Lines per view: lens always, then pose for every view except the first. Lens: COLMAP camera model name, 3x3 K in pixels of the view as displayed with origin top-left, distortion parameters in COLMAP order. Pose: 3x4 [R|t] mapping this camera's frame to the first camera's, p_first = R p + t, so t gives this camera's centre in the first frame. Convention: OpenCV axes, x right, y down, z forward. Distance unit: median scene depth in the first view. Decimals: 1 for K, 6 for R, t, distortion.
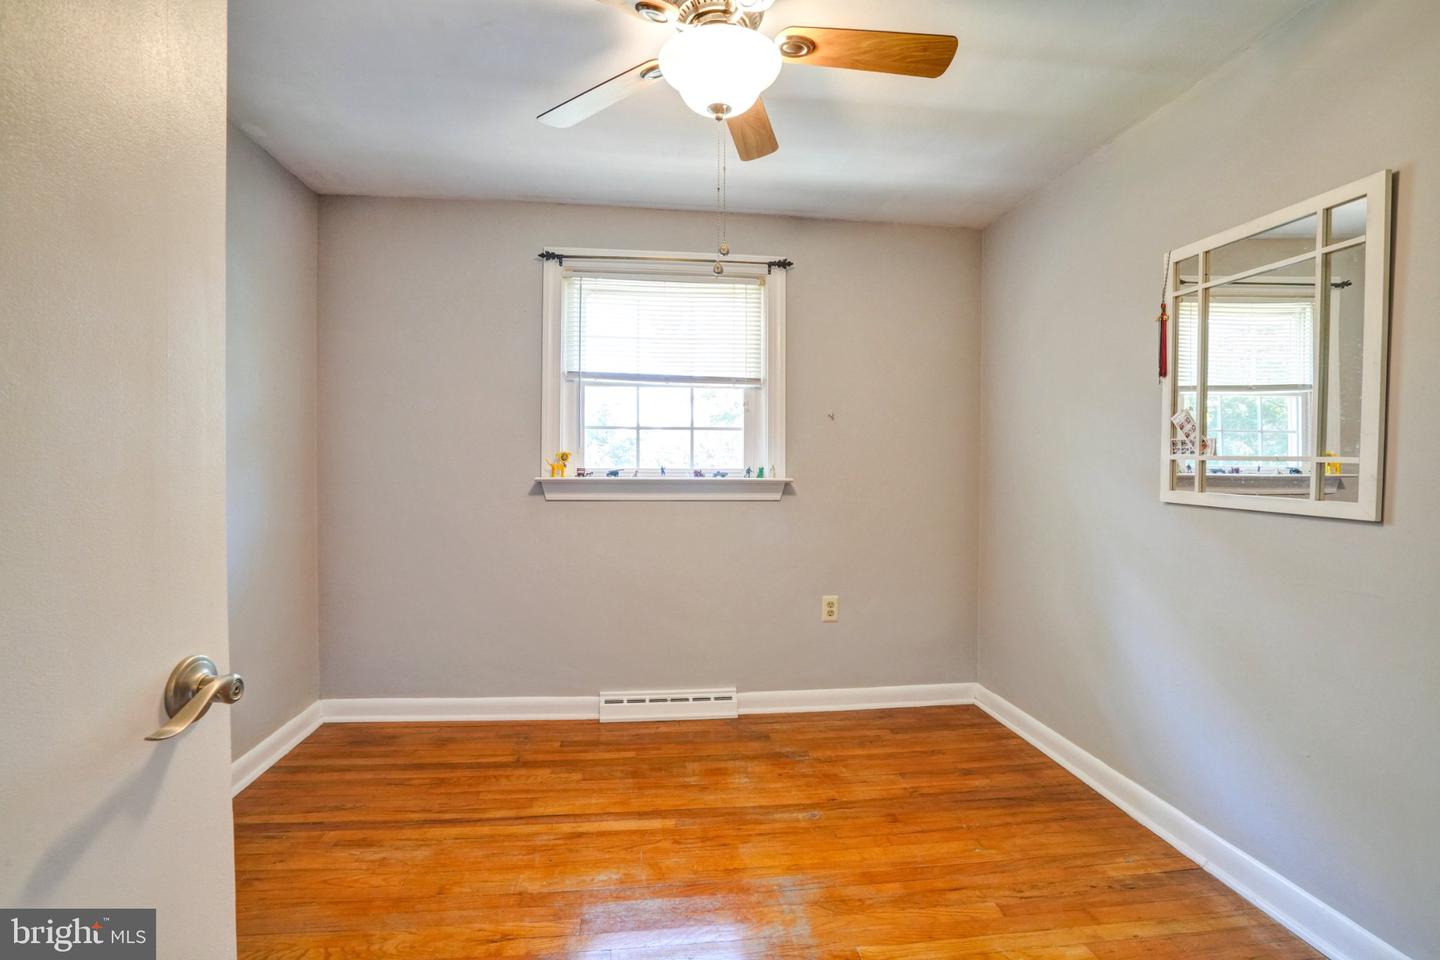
lens RADIAL K [[663.7, 0, 716.0], [0, 663.7, 479.3], [0, 0, 1]] dist [-0.065014, 0.027674]
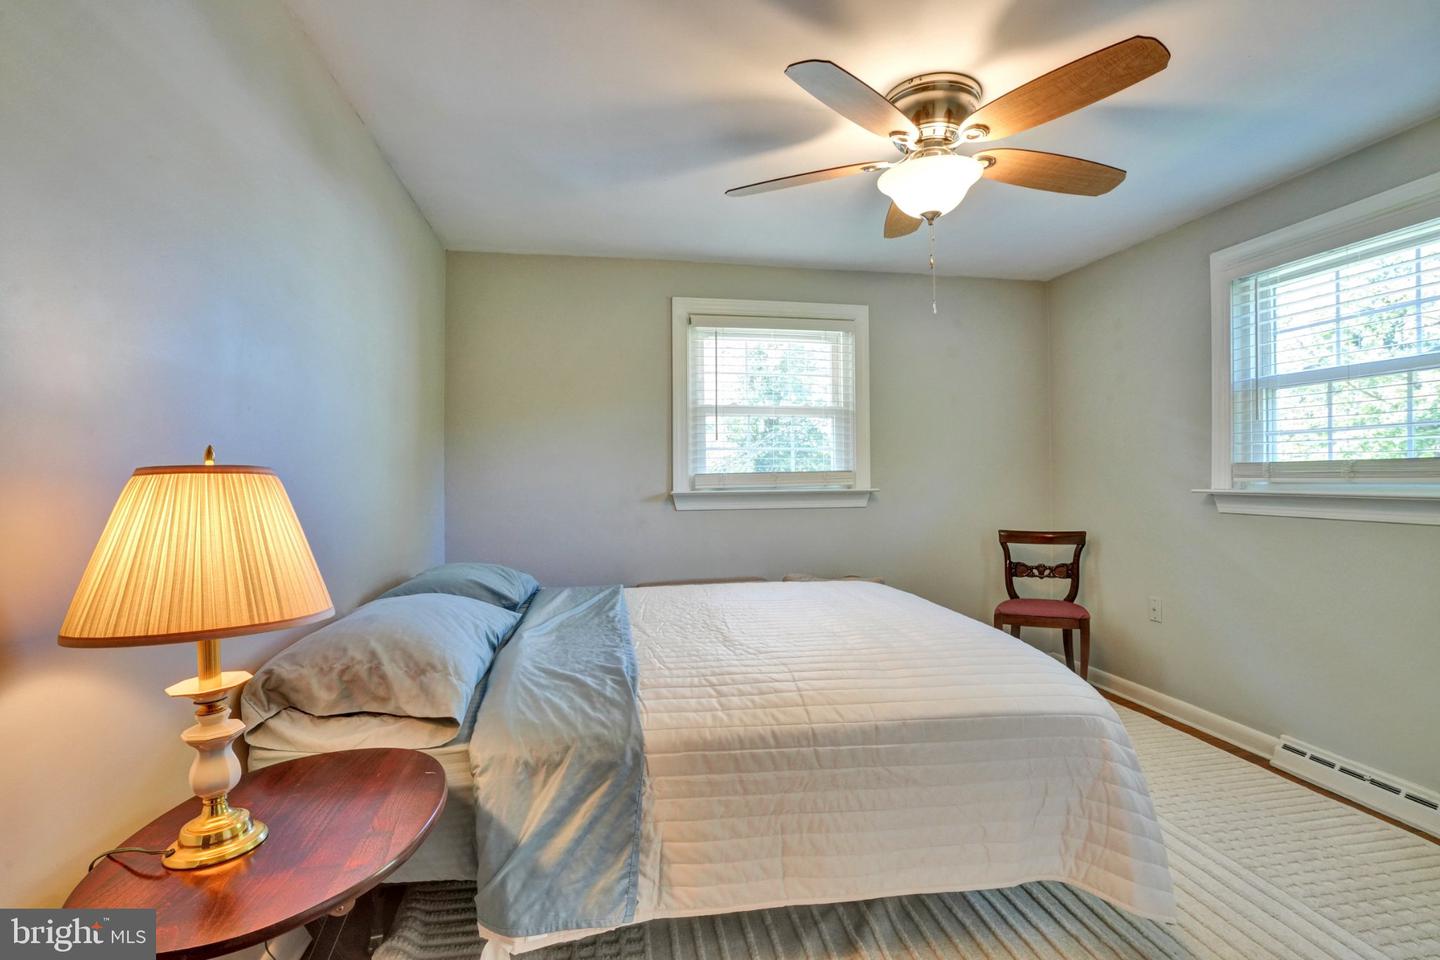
lens RADIAL K [[663.7, 0, 716.0], [0, 663.7, 479.3], [0, 0, 1]] dist [-0.065014, 0.027674]
pose [[0.063536, -0.005218, -0.997966, 0.643056], [-0.022684, 0.999720, -0.006671, 0.006490], [0.997722, 0.023061, 0.063400, 0.190732]]
